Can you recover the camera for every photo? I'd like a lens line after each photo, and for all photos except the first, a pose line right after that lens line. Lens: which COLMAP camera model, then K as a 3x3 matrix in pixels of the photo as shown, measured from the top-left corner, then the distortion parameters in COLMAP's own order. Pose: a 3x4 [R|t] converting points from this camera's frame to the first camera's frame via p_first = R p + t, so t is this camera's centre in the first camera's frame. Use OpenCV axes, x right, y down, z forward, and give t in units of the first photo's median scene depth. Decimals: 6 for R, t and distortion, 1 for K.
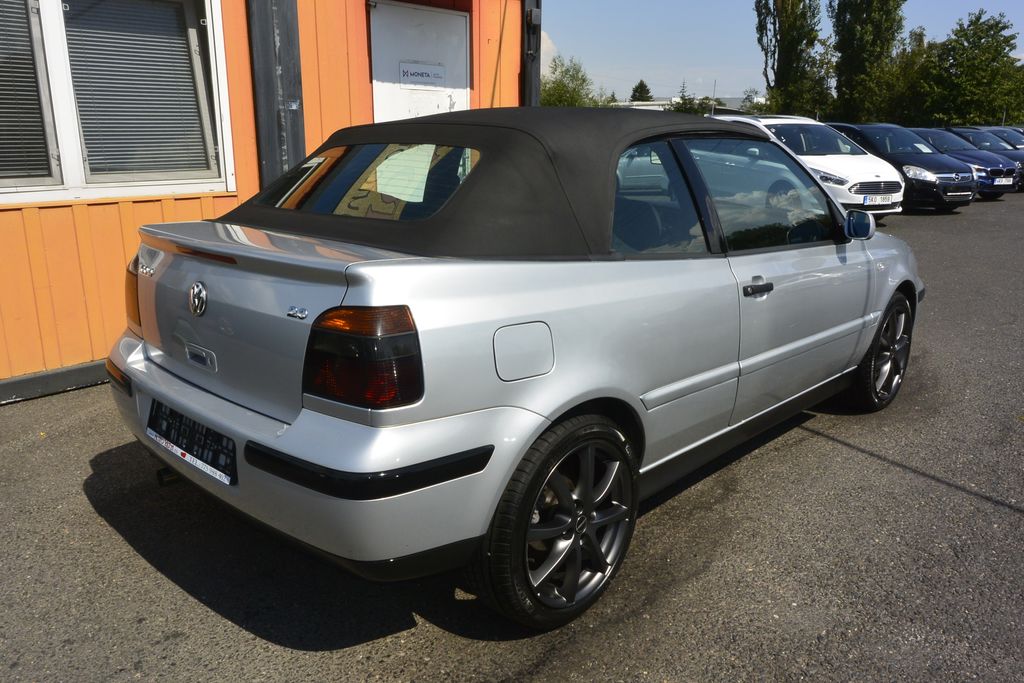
lens RADIAL K [[775.6, 0, 502.5], [0, 775.6, 351.7], [0, 0, 1]] dist [0.006407, -0.000454]
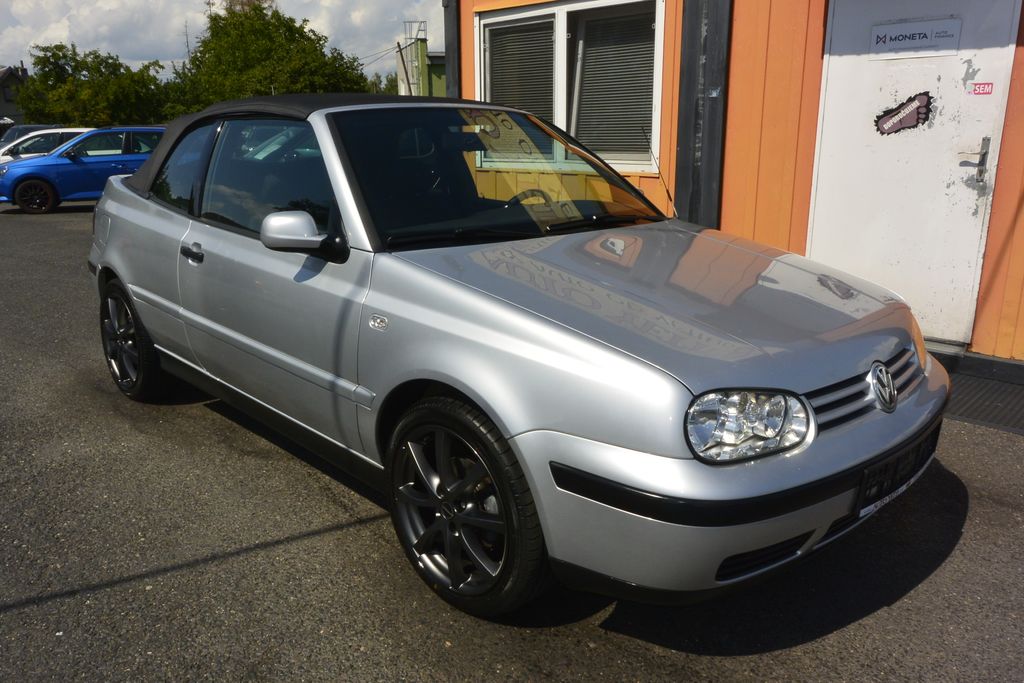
lens RADIAL K [[775.6, 0, 503.2], [0, 775.6, 345.4], [0, 0, 1]] dist [0.006407, -0.000454]
pose [[-0.028785, 0.264163, -0.964048, 1.170899], [-0.267443, 0.927252, 0.262066, -0.304050], [0.963144, 0.265371, 0.043957, 1.157959]]
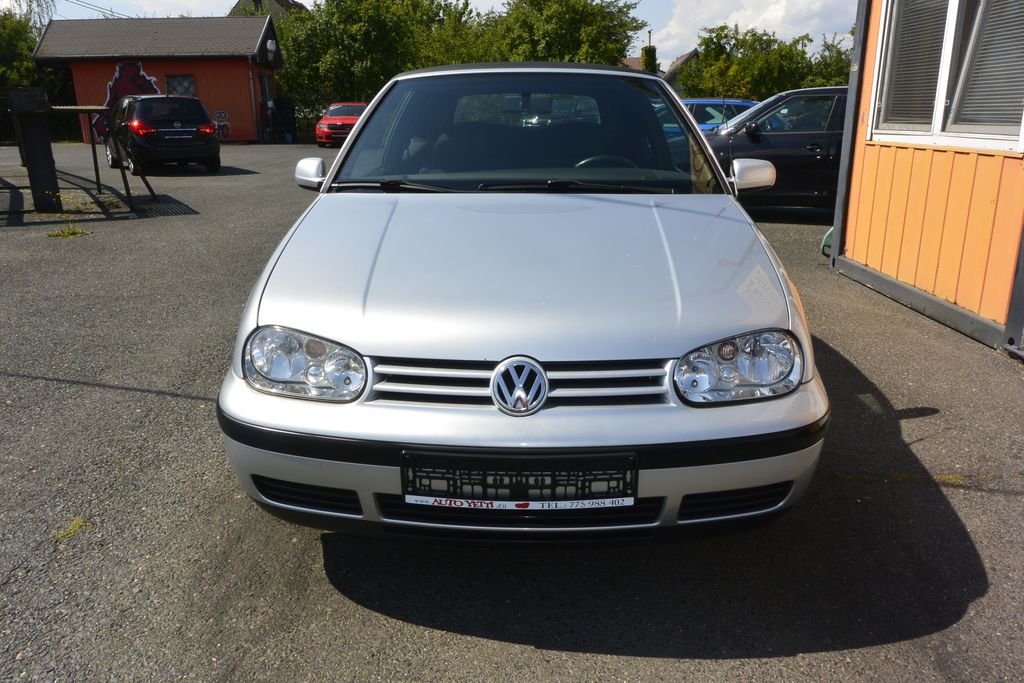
lens RADIAL K [[775.6, 0, 509.8], [0, 775.6, 337.7], [0, 0, 1]] dist [0.006407, -0.000454]
pose [[-0.735863, 0.193660, -0.648846, 0.920300], [-0.180343, 0.867566, 0.463471, -0.464820], [0.652673, 0.458066, -0.603485, 1.783075]]
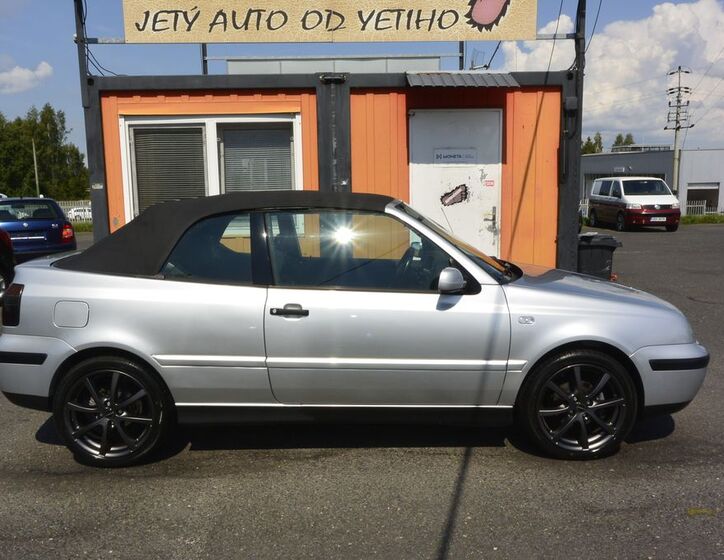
lens RADIAL K [[641.7, 0, 355.6], [0, 641.7, 287.4], [0, 0, 1]] dist [0.000669, -0.007573]
pose [[0.698436, 0.097630, -0.708982, 1.046077], [-0.178615, 0.983082, -0.040583, -0.081332], [0.693025, 0.154980, 0.704058, 0.177988]]
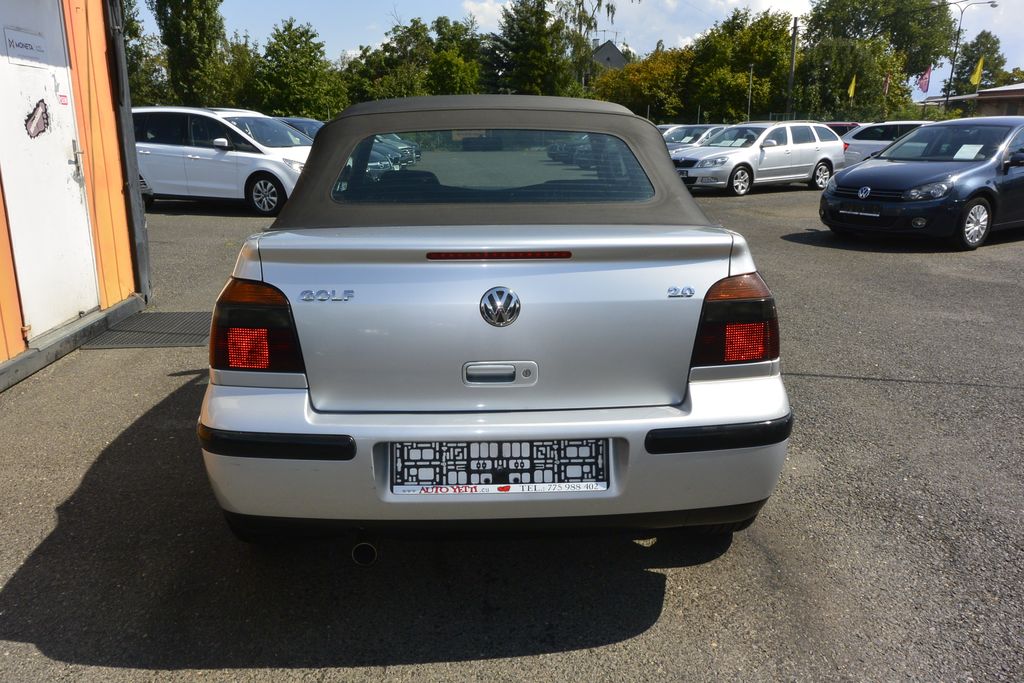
lens RADIAL K [[775.6, 0, 507.5], [0, 775.6, 346.0], [0, 0, 1]] dist [0.006407, -0.000454]
pose [[0.685779, -0.196509, 0.700779, -0.643182], [0.196374, 0.977109, 0.081826, -0.060548], [-0.700817, 0.081501, 0.708670, 0.242993]]
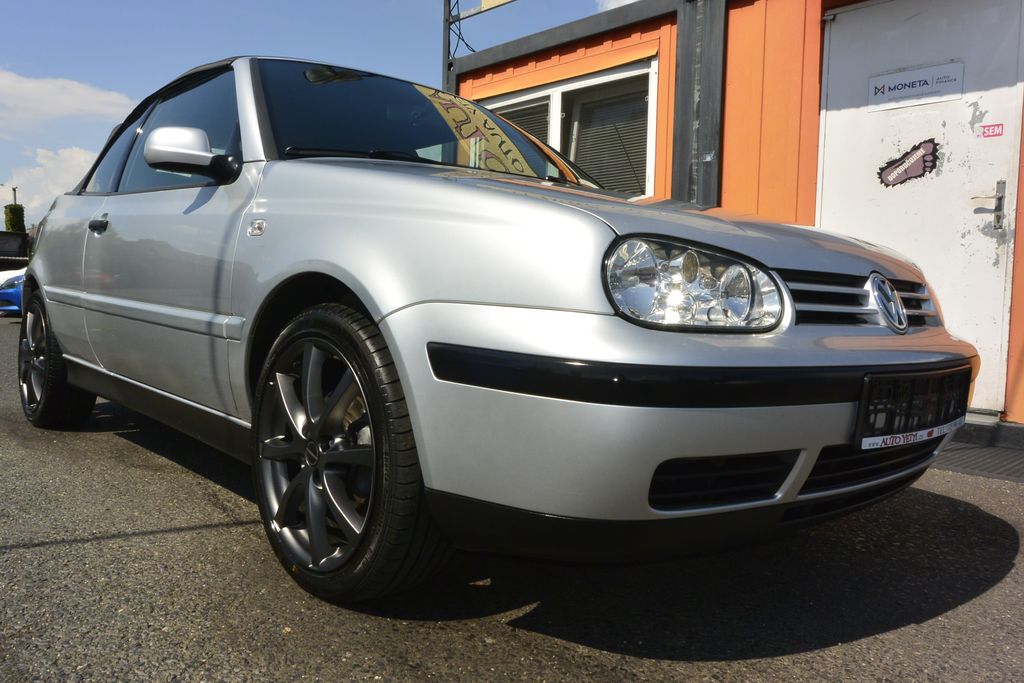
lens RADIAL K [[775.6, 0, 503.9], [0, 775.6, 347.9], [0, 0, 1]] dist [0.006407, -0.000454]
pose [[-0.060426, 0.058925, -0.996432, 1.059806], [-0.301069, 0.950690, 0.074478, -0.132023], [0.951686, 0.304495, -0.039706, 1.290240]]
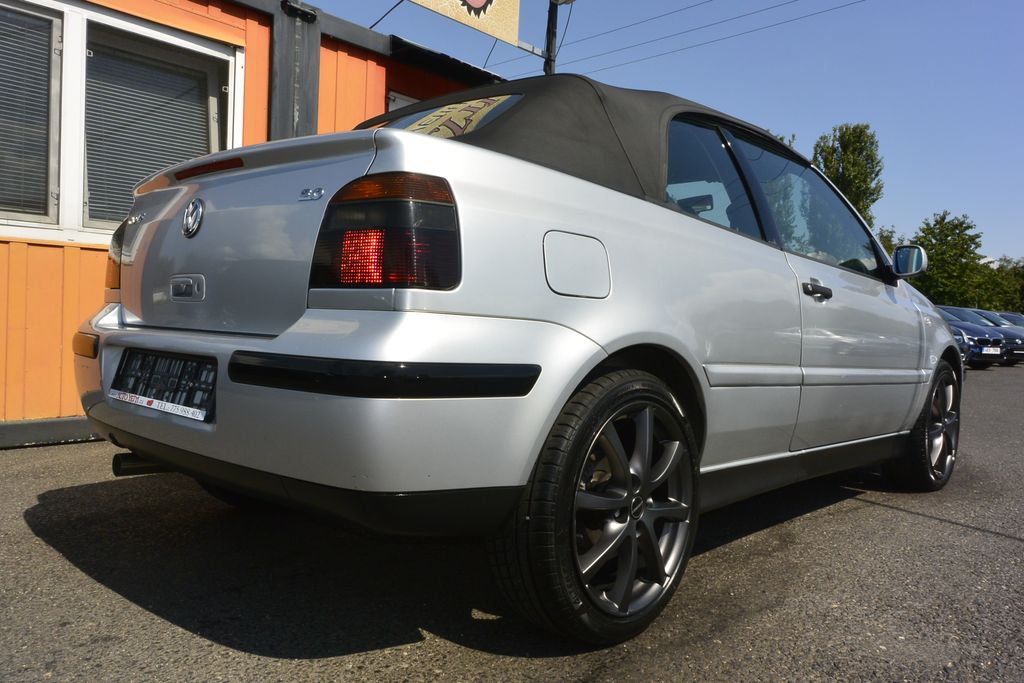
lens RADIAL K [[775.6, 0, 502.2], [0, 775.6, 349.6], [0, 0, 1]] dist [0.006407, -0.000454]
pose [[0.999245, 0.036824, 0.012374, -0.035200], [-0.033010, 0.972795, -0.229305, 0.165632], [-0.020482, 0.228723, 0.973276, 0.121827]]
